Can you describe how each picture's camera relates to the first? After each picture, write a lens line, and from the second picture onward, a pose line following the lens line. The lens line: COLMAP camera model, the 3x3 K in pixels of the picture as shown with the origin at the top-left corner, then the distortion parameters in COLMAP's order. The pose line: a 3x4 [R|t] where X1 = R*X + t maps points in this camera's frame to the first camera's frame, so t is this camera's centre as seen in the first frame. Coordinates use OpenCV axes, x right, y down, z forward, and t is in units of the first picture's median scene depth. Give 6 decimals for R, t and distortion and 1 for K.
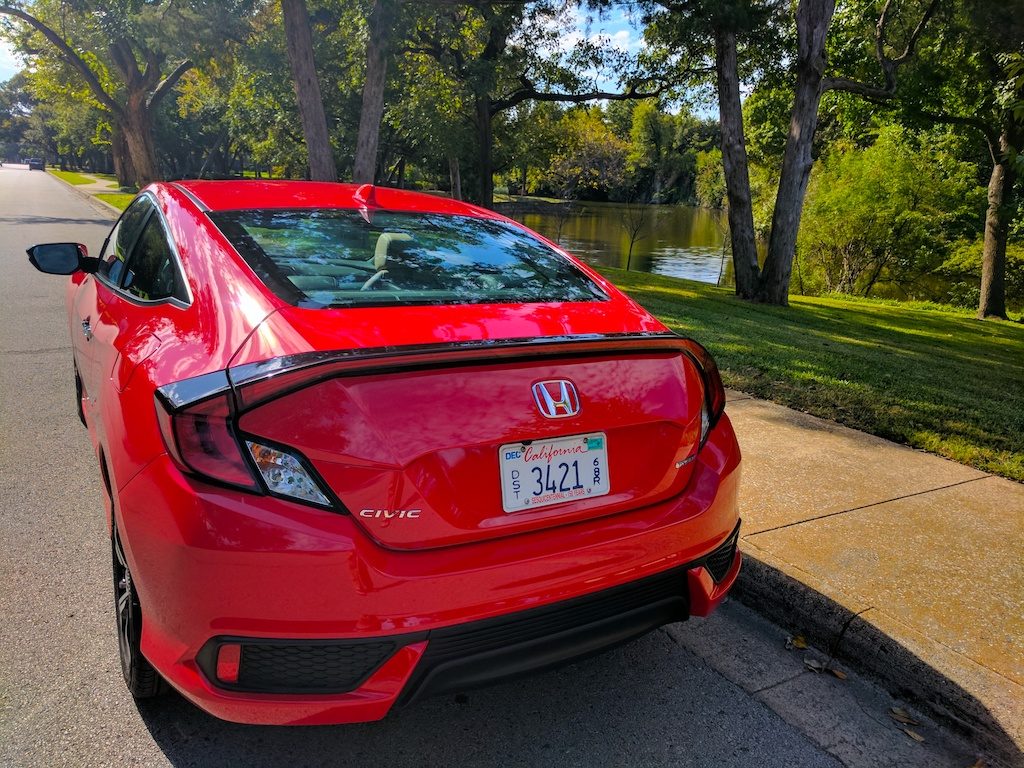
lens RADIAL K [[784.2, 0, 519.1], [0, 784.2, 390.4], [0, 0, 1]] dist [-0.002184, 0.017748]
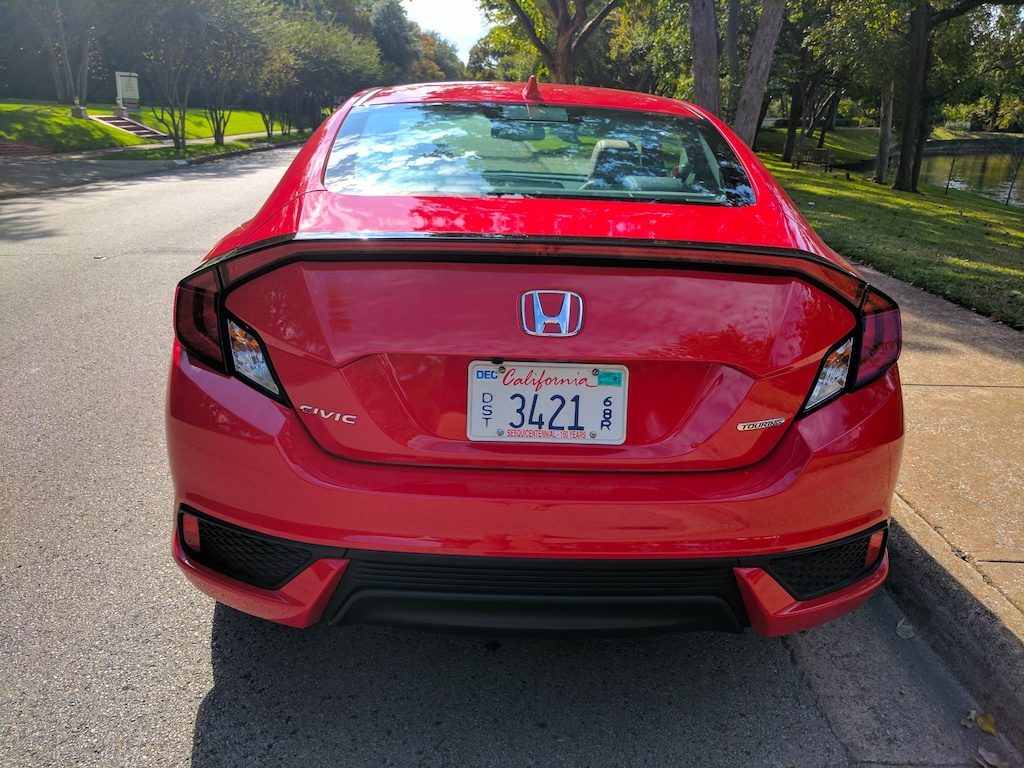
lens RADIAL K [[784.2, 0, 519.1], [0, 784.2, 390.4], [0, 0, 1]] dist [-0.002184, 0.017748]
pose [[0.862446, 0.144440, -0.485102, 0.398229], [-0.111661, 0.989100, 0.095988, 0.014609], [0.493679, -0.028617, 0.869173, 0.271617]]
